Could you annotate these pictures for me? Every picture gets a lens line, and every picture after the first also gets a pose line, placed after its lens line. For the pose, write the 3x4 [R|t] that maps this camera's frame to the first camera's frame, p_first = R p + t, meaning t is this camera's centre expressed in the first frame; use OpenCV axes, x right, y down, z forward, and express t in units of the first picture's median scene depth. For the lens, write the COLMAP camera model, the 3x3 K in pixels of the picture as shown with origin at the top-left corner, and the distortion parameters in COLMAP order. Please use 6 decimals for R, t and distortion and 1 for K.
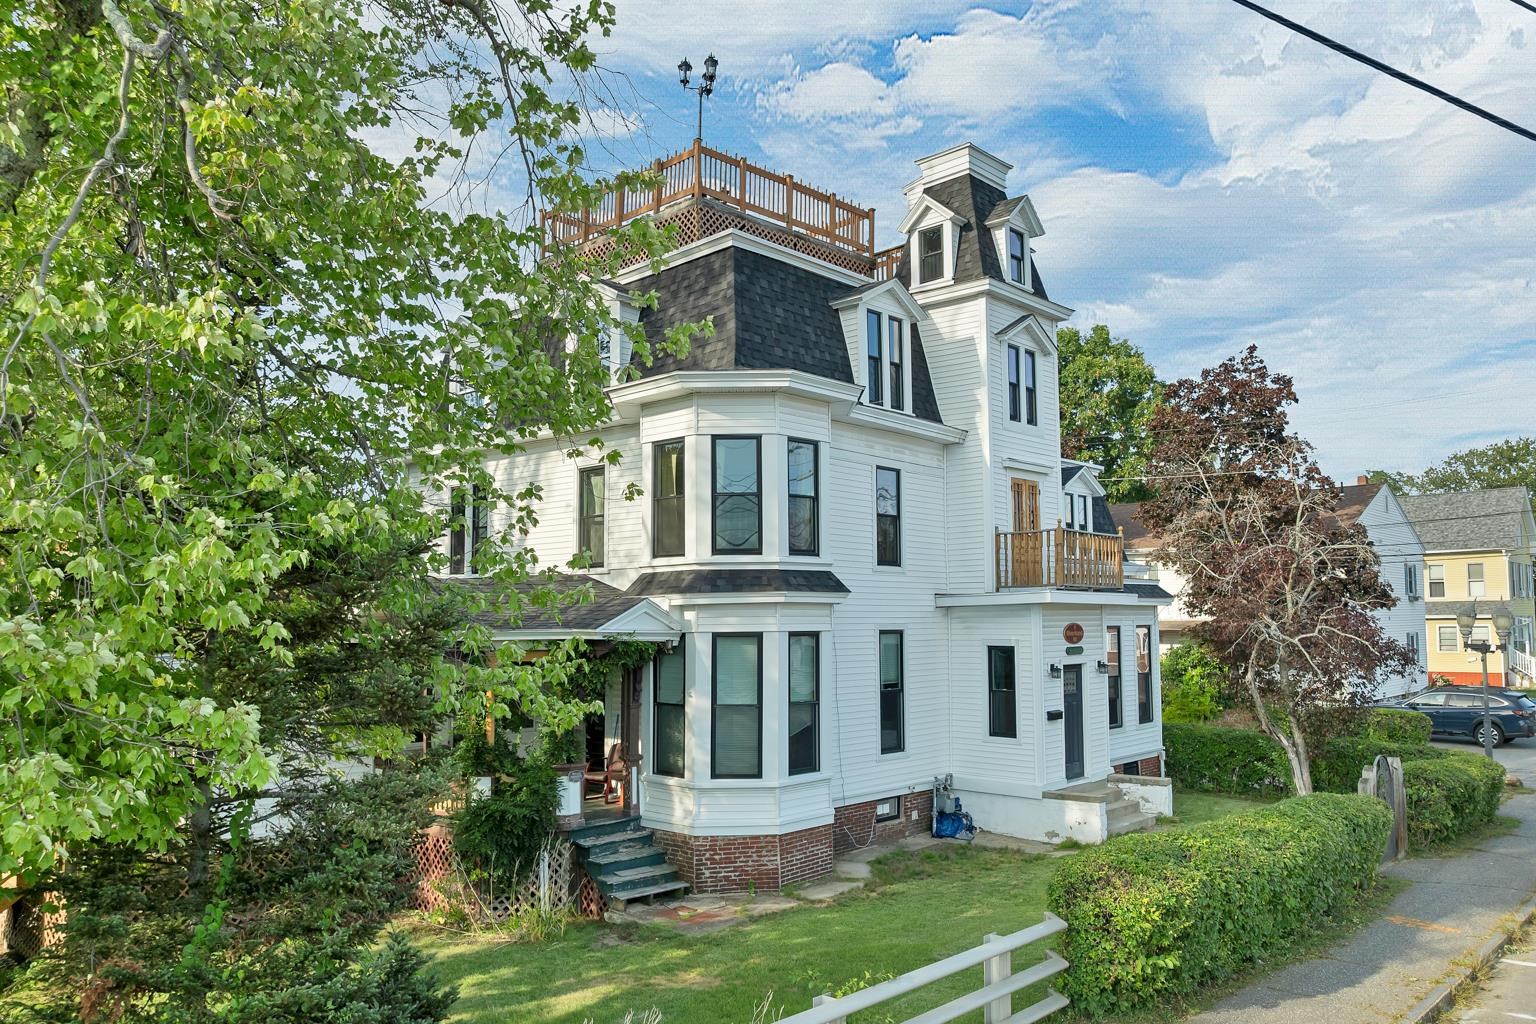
lens RADIAL K [[1126.6, 0, 768.3], [0, 1126.6, 511.8], [0, 0, 1]] dist [-0.046614, 0.014027]
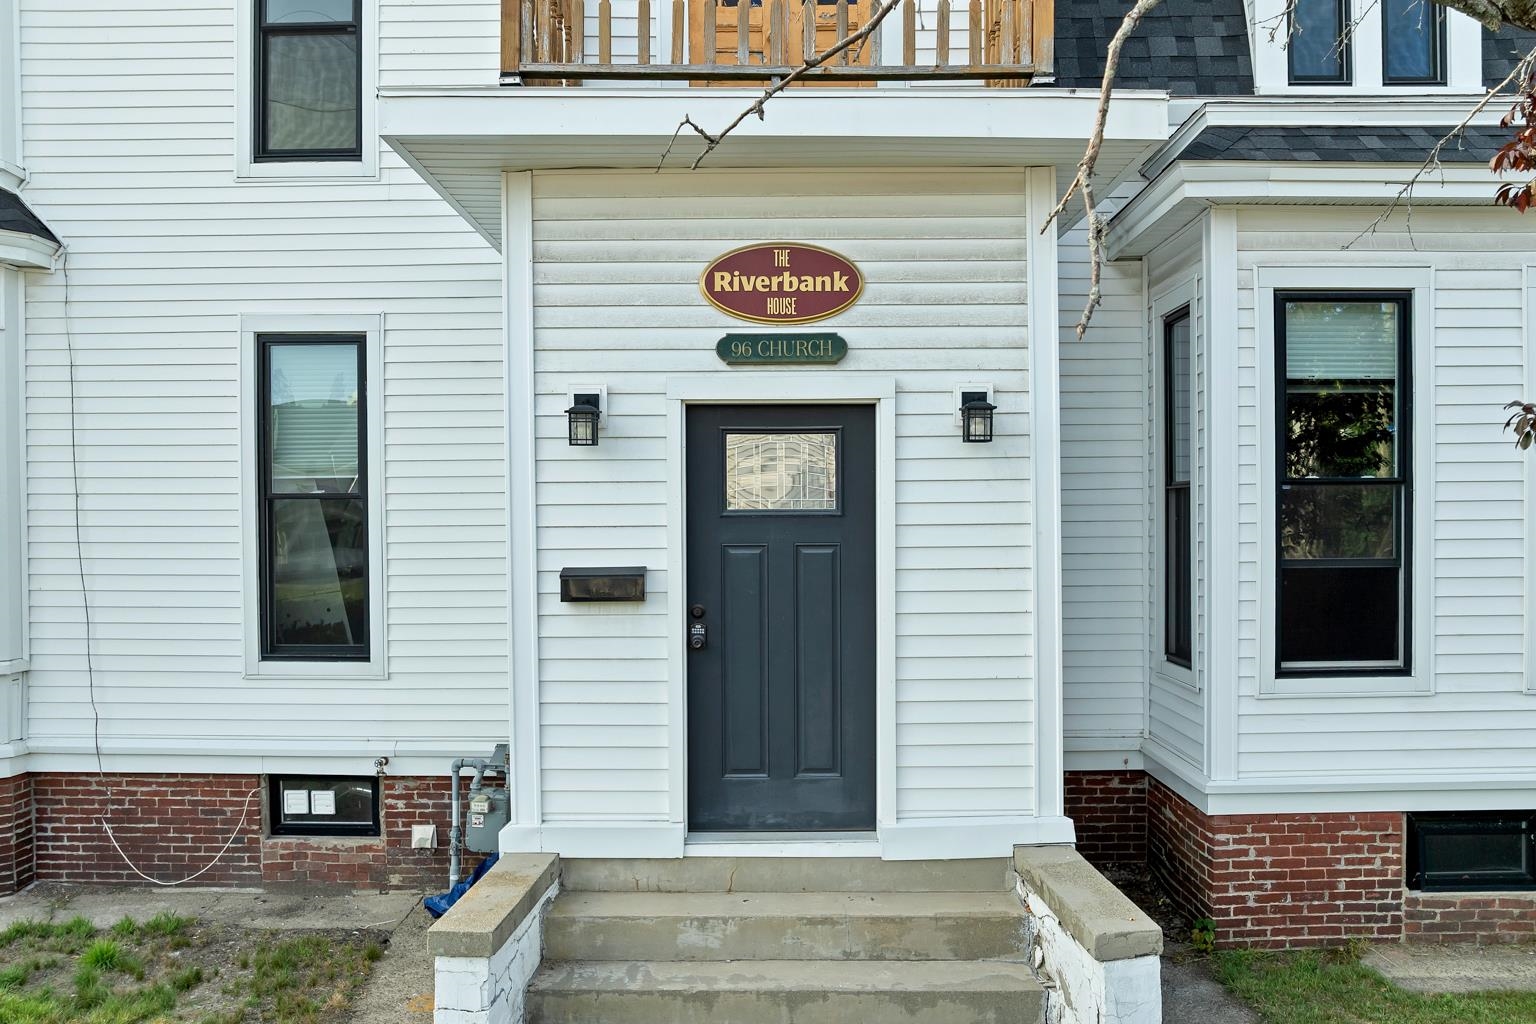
lens RADIAL K [[1126.6, 0, 767.7], [0, 1126.6, 513.9], [0, 0, 1]] dist [-0.046614, 0.014027]
pose [[0.702350, 0.007786, -0.711789, 0.466880], [0.066550, 0.994842, 0.076549, 0.145176], [0.708714, -0.101134, 0.698209, 0.833498]]
